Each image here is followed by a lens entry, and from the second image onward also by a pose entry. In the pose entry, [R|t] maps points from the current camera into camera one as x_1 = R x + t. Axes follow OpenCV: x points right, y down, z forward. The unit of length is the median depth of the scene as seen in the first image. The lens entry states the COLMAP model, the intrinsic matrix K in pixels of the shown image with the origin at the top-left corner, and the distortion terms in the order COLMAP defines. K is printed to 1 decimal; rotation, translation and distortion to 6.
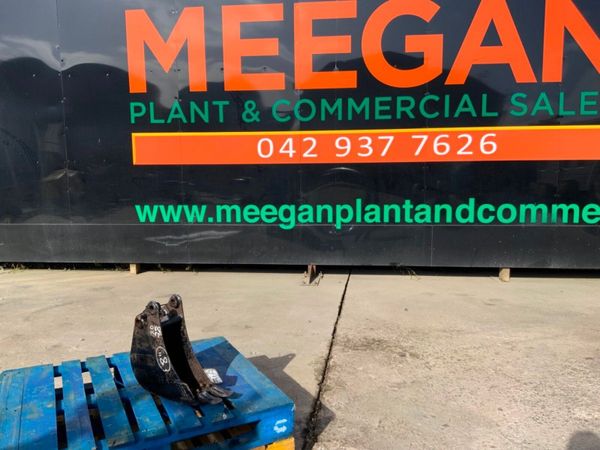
lens RADIAL K [[490.4, 0, 300.0], [0, 490.4, 225.0], [0, 0, 1]] dist [0.075572, -0.121231]
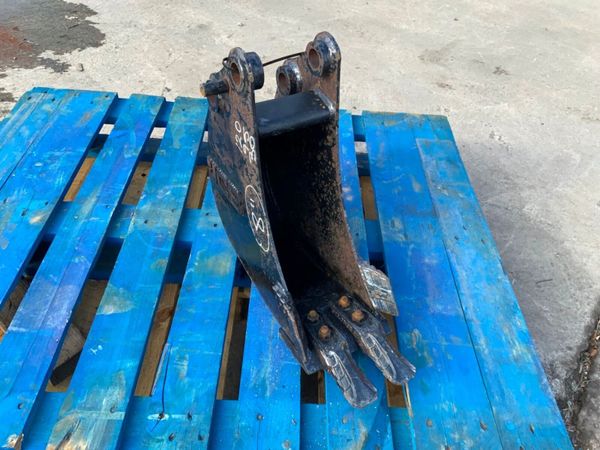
lens RADIAL K [[496.2, 0, 300.0], [0, 496.2, 225.0], [0, 0, 1]] dist [0.072514, -0.155351]
pose [[0.881681, 0.366612, -0.297043, -0.118971], [-0.121486, 0.784688, 0.607870, 0.043137], [0.455938, -0.499861, 0.736382, 0.635016]]
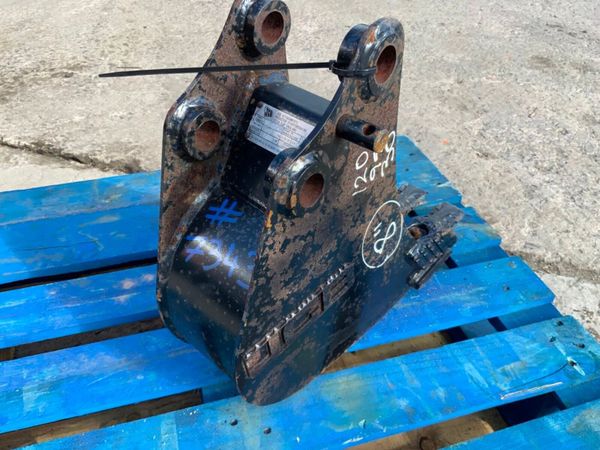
lens RADIAL K [[499.2, 0, 298.9], [0, 499.2, 222.8], [0, 0, 1]] dist [0.048672, -0.119753]
pose [[0.179256, -0.618513, 0.765055, -0.411468], [0.081664, 0.784322, 0.614955, 0.085161], [-0.980407, -0.047757, 0.191105, 0.847792]]
